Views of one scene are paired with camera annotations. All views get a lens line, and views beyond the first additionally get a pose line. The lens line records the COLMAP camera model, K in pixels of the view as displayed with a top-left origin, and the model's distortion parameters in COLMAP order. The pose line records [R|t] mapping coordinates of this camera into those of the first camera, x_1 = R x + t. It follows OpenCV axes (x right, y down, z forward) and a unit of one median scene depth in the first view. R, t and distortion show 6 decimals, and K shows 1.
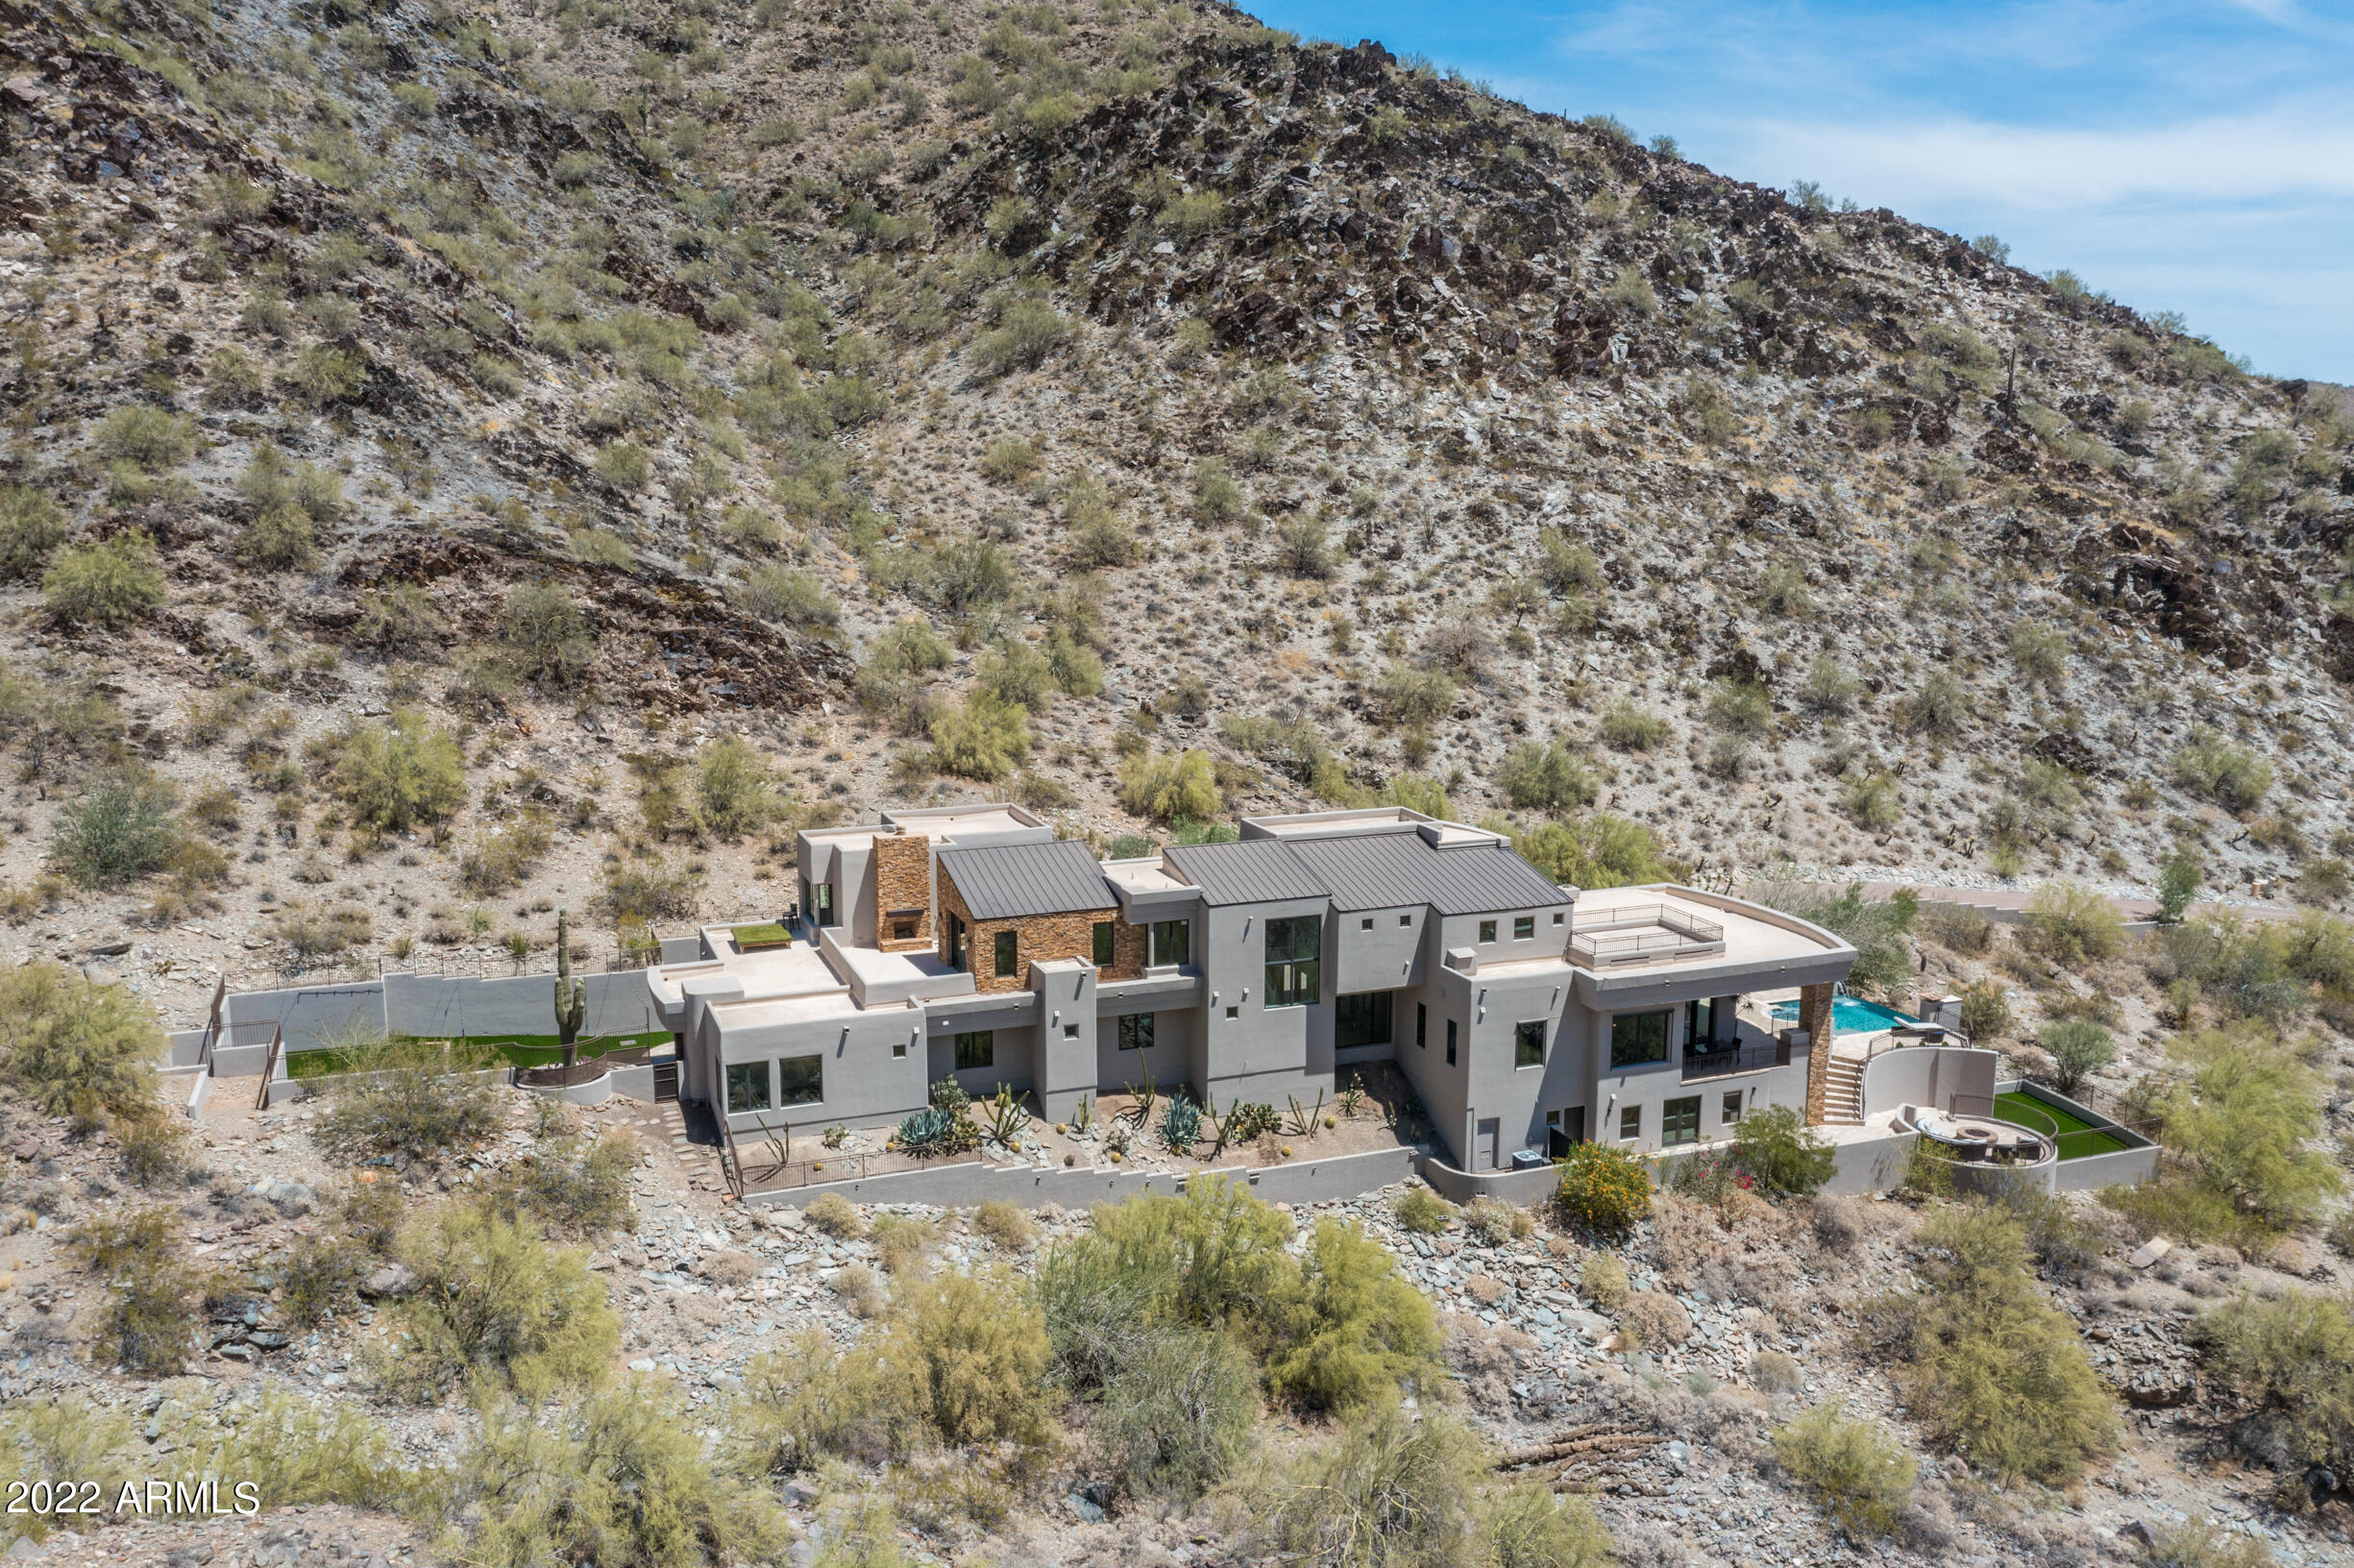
lens RADIAL K [[1858.3, 0, 1177.0], [0, 1858.3, 784.0], [0, 0, 1]] dist [0.008449, 0.008506]
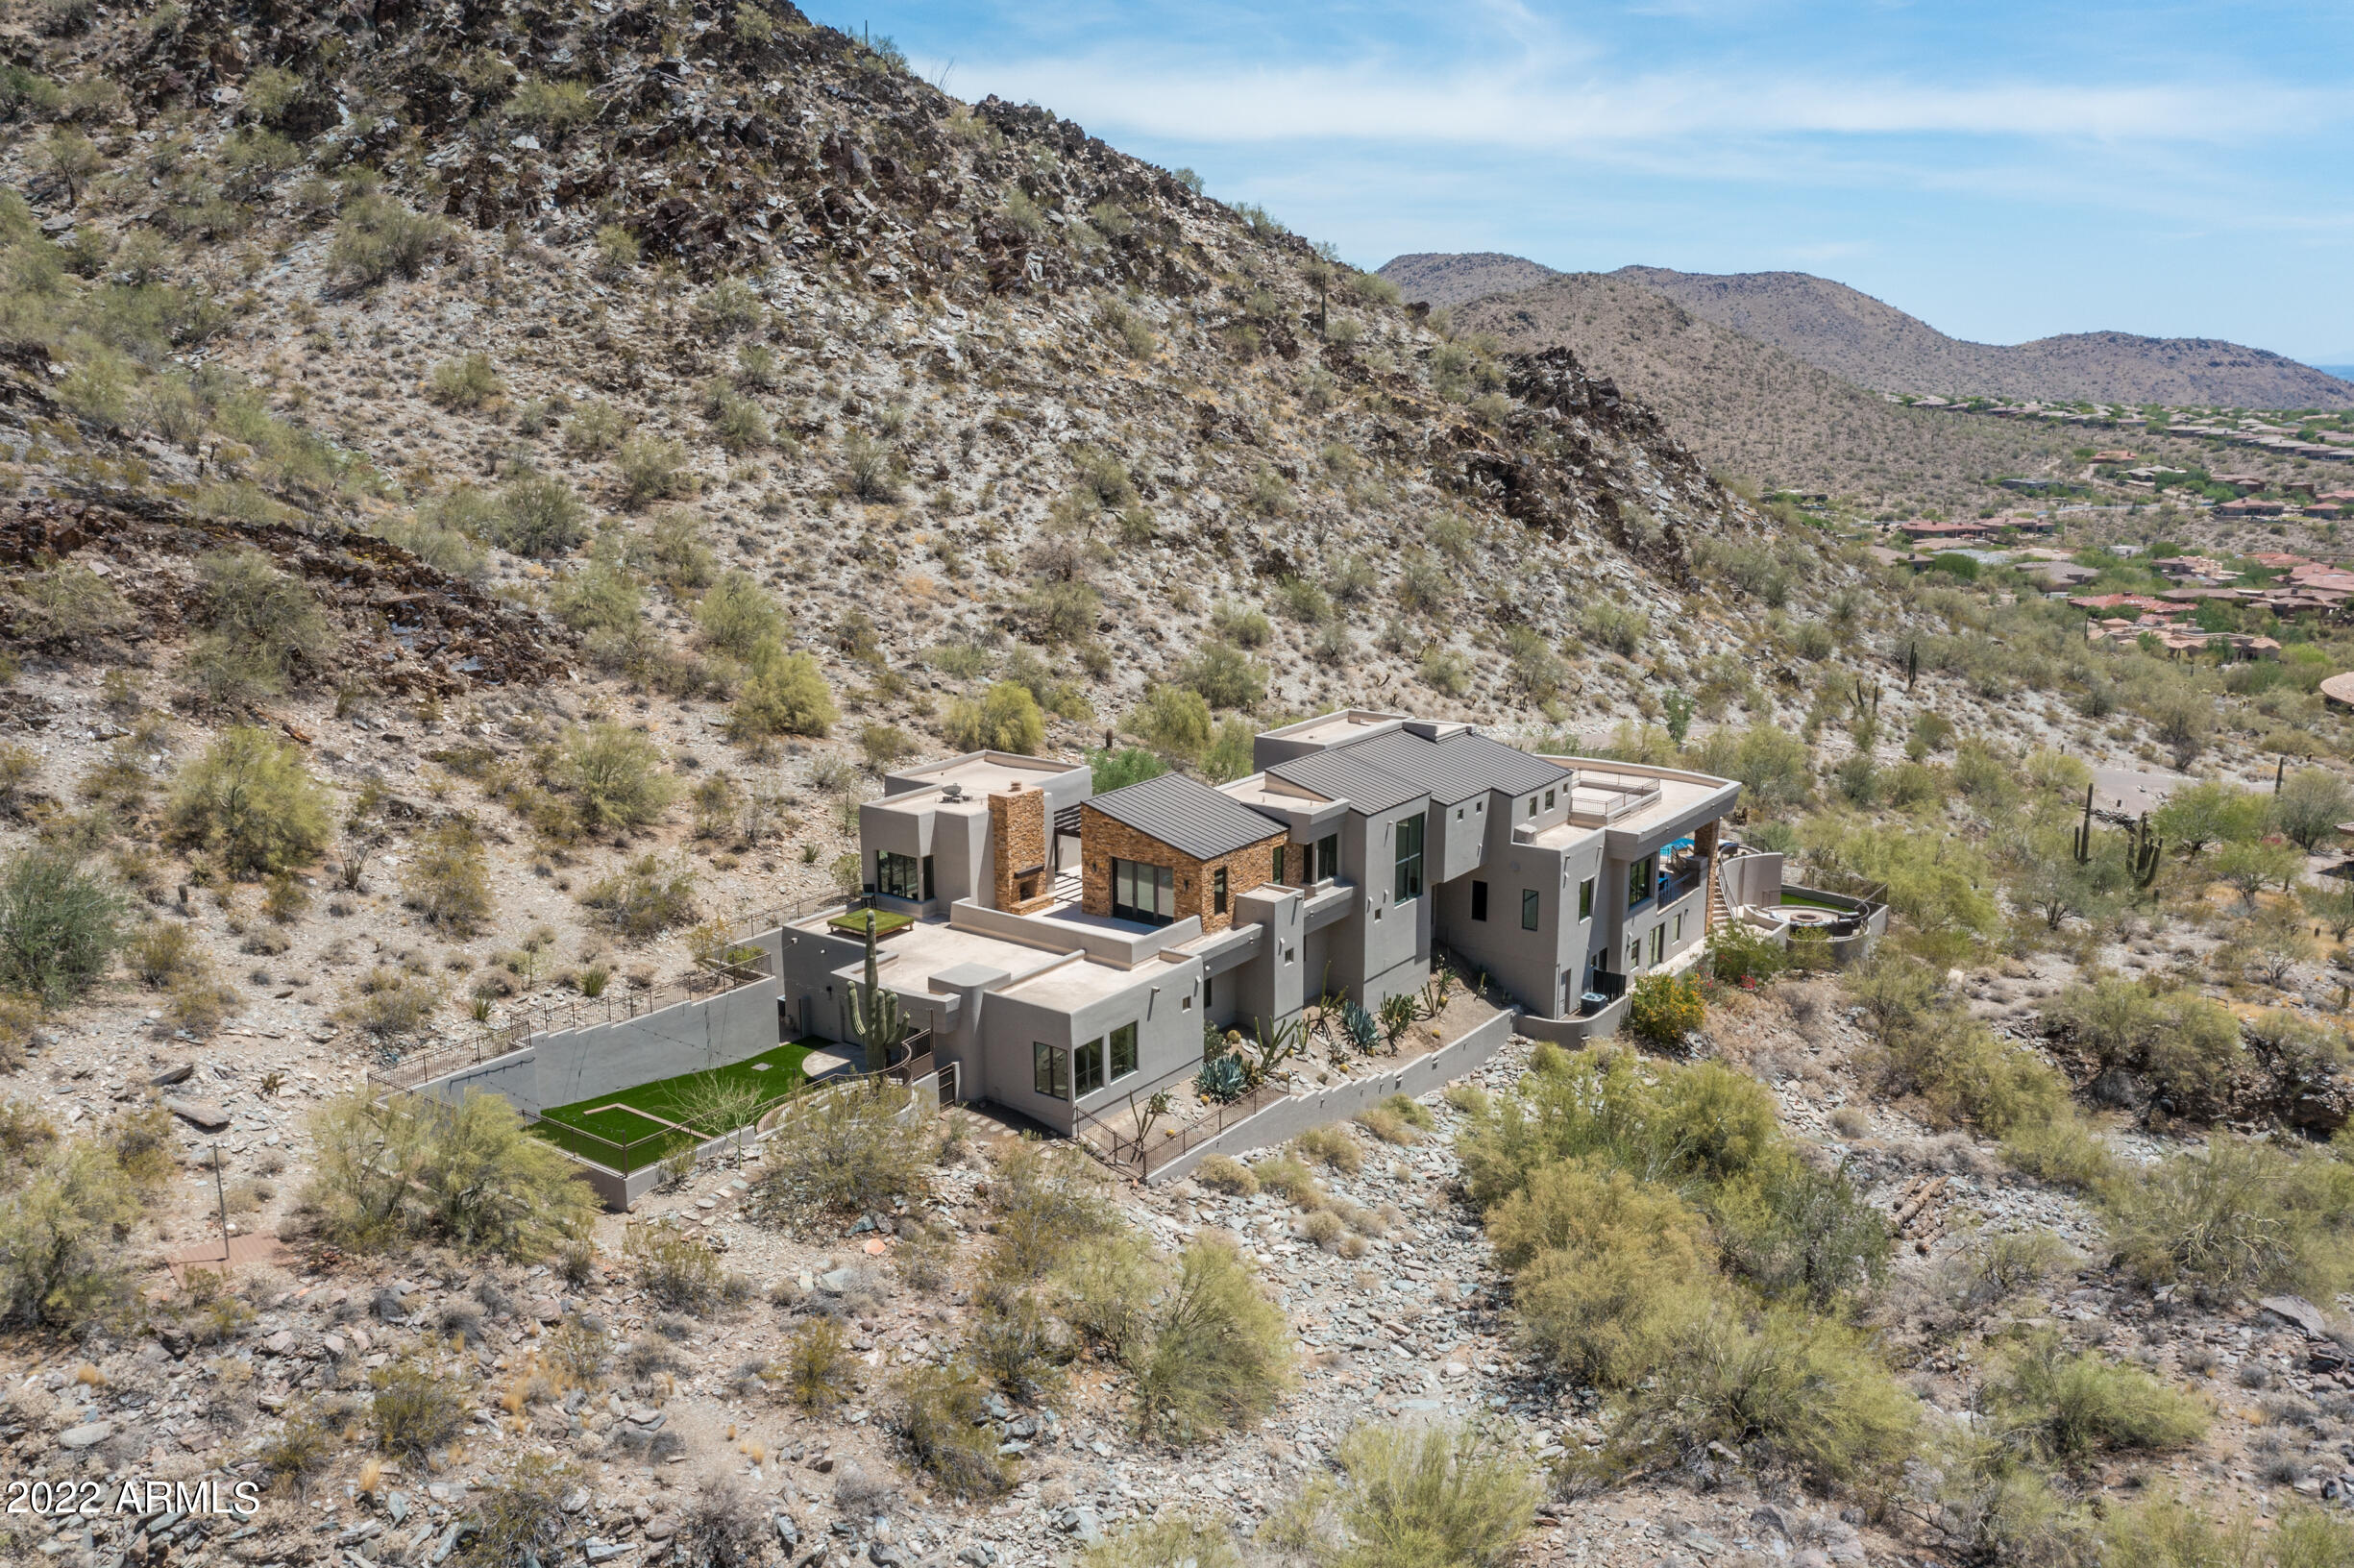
lens RADIAL K [[1858.3, 0, 1177.0], [0, 1858.3, 784.0], [0, 0, 1]] dist [0.008449, 0.008506]
pose [[0.847483, -0.126062, 0.515636, -0.278392], [0.102476, 0.991972, 0.074090, -0.018357], [-0.520836, -0.009950, 0.853599, 0.076806]]
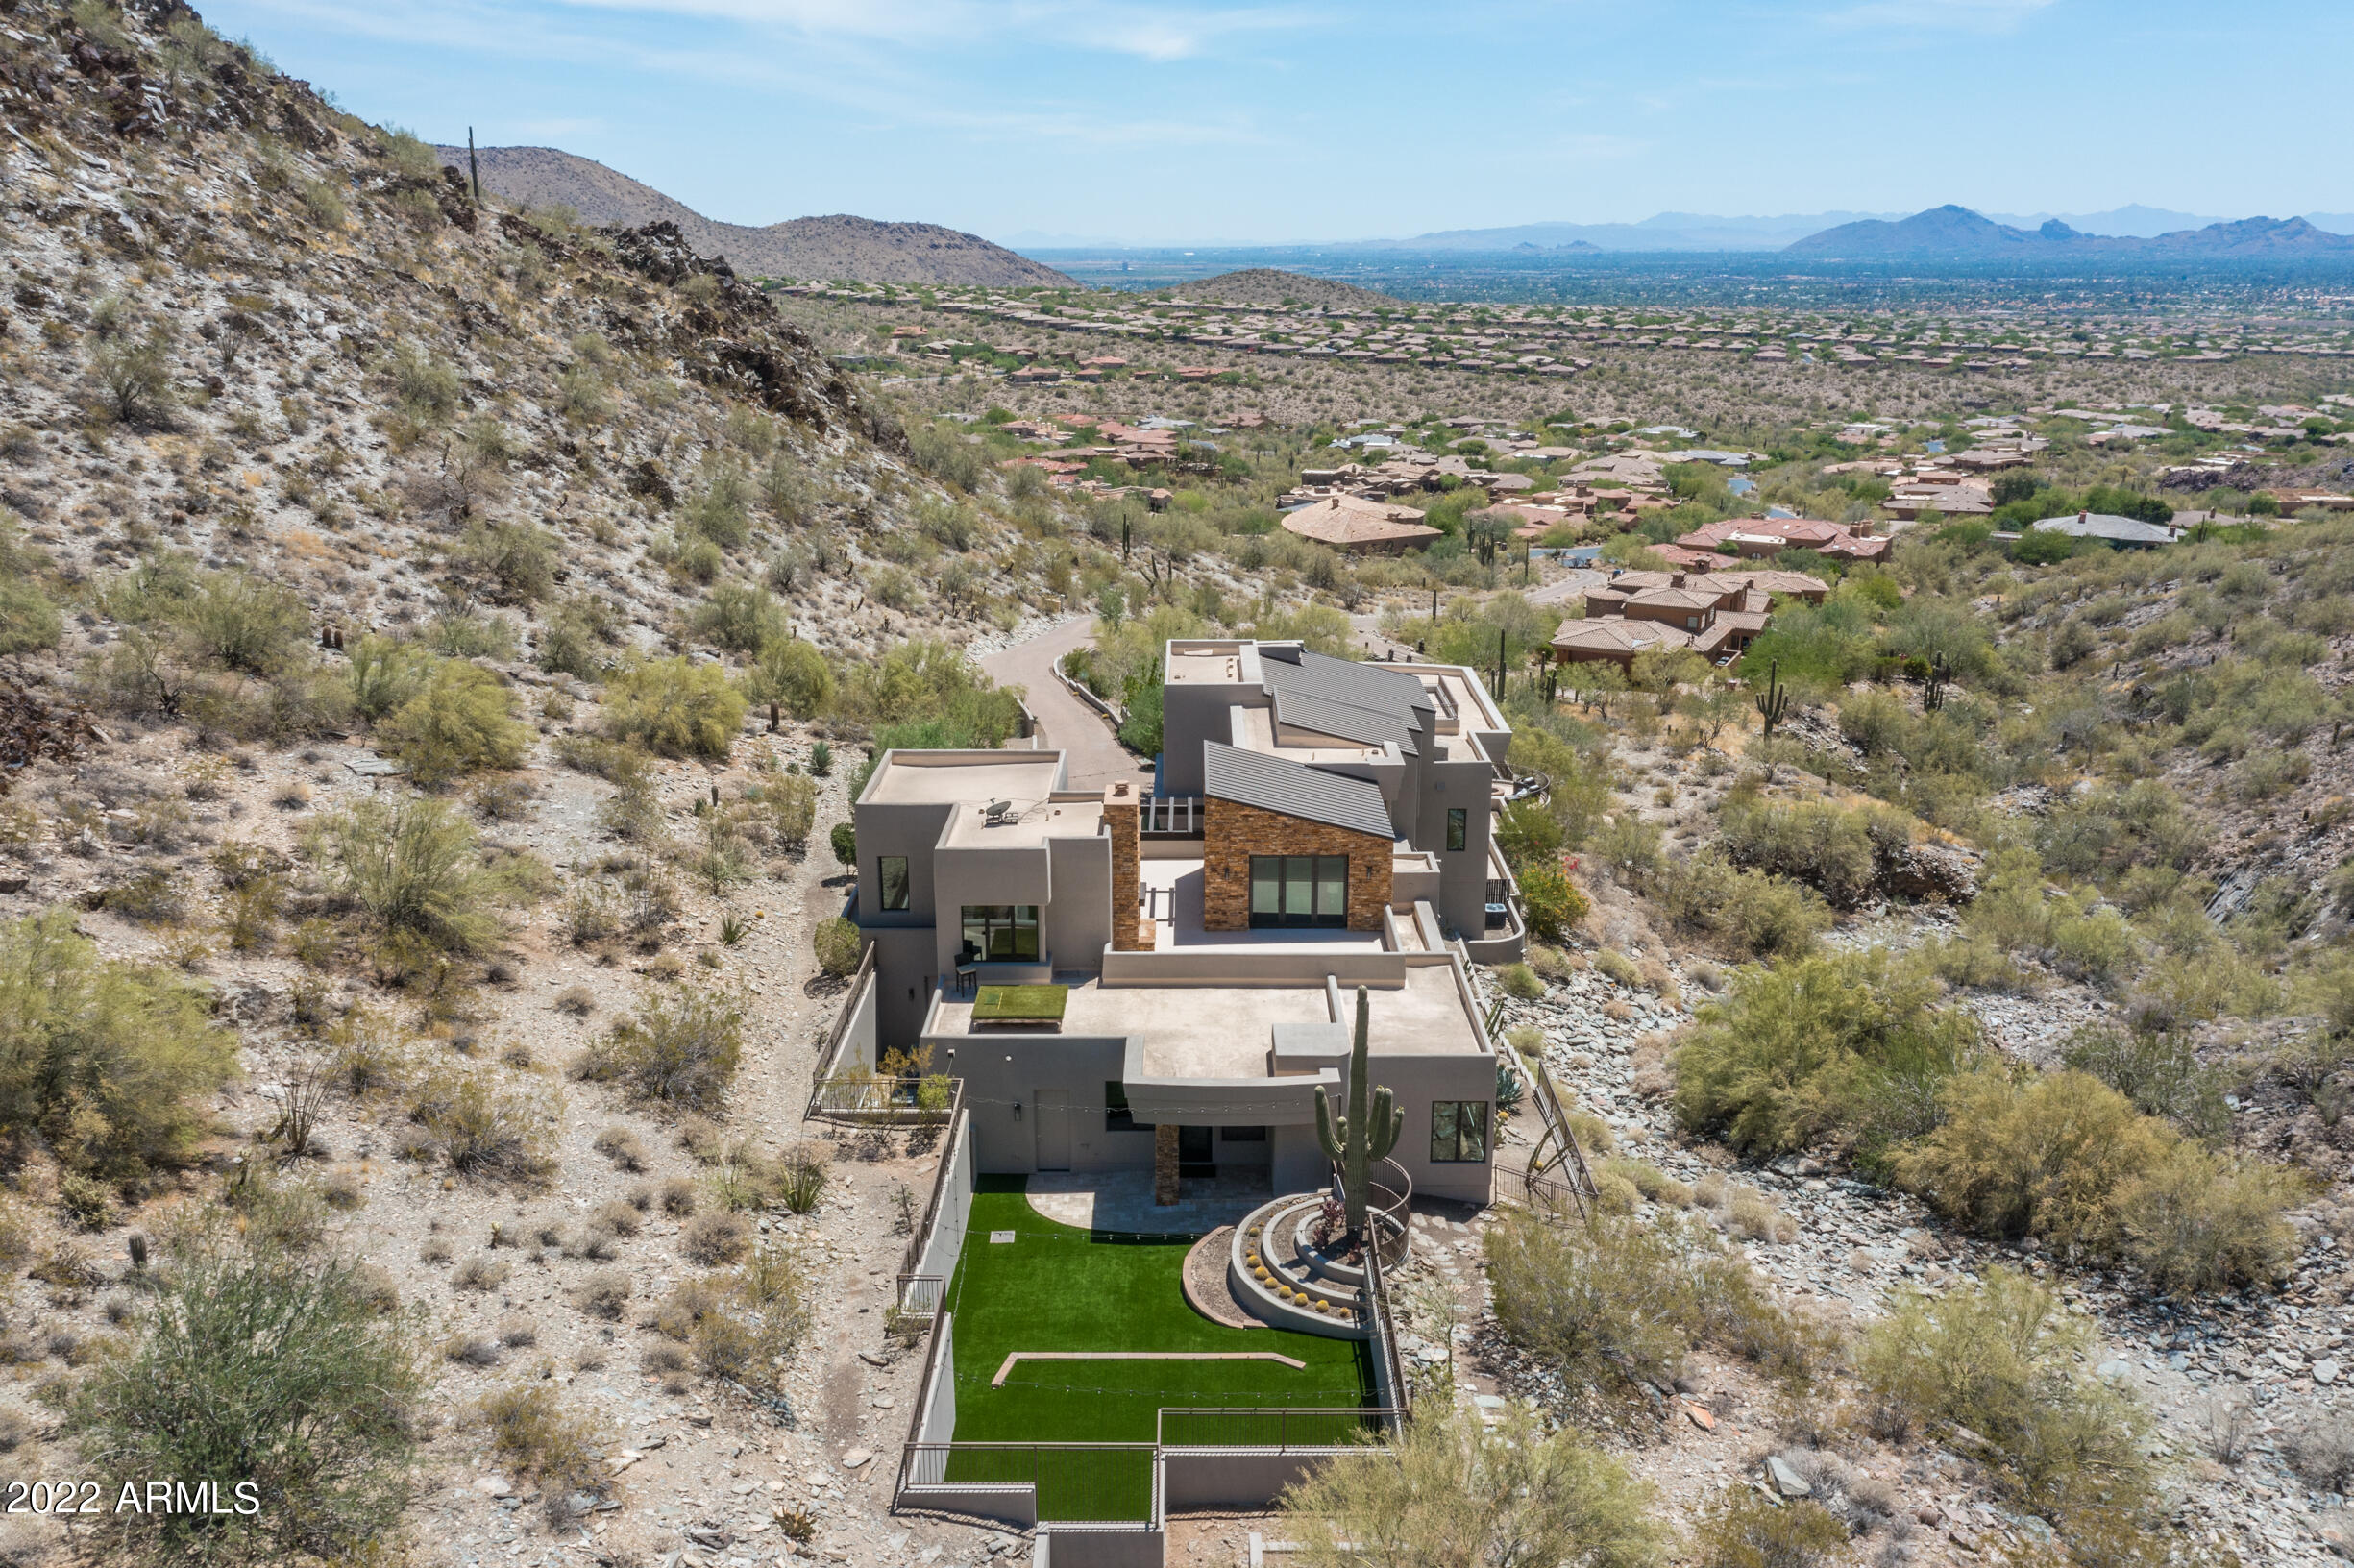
lens RADIAL K [[1858.3, 0, 1177.0], [0, 1858.3, 784.0], [0, 0, 1]] dist [0.008449, 0.008506]
pose [[0.368817, -0.266362, 0.890520, -0.387461], [0.166408, 0.961504, 0.218675, -0.064793], [-0.914485, 0.067539, 0.398944, 0.341330]]
